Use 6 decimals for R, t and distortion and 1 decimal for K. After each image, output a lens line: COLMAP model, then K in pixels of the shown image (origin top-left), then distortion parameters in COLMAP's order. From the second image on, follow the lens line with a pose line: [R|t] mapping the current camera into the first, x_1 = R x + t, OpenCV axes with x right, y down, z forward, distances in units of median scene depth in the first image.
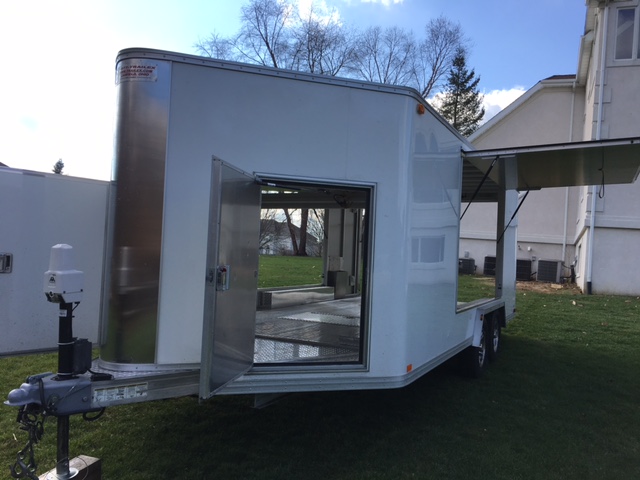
lens RADIAL K [[542.8, 0, 318.4], [0, 542.8, 239.2], [0, 0, 1]] dist [0.070767, -0.078047]
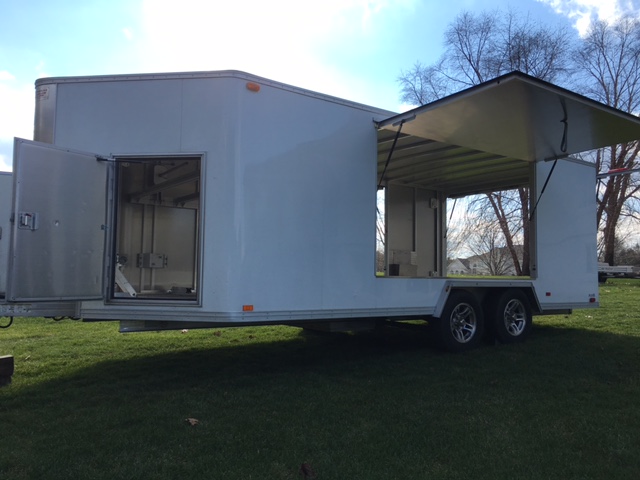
lens RADIAL K [[542.8, 0, 318.4], [0, 542.8, 239.2], [0, 0, 1]] dist [0.070767, -0.078047]
pose [[0.892855, -0.057300, -0.446684, 0.125608], [0.031510, 0.997390, -0.064961, 0.025921], [0.449240, 0.043926, 0.892331, 0.004812]]
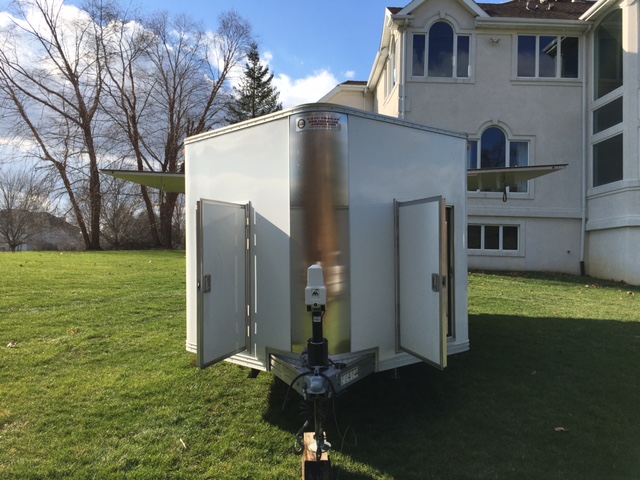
lens RADIAL K [[542.8, 0, 318.4], [0, 542.8, 239.2], [0, 0, 1]] dist [0.070767, -0.078047]
pose [[0.910160, -0.049103, 0.411336, -0.112528], [0.037664, 0.998646, 0.035876, -0.010958], [-0.412541, -0.017160, 0.910778, -0.015671]]
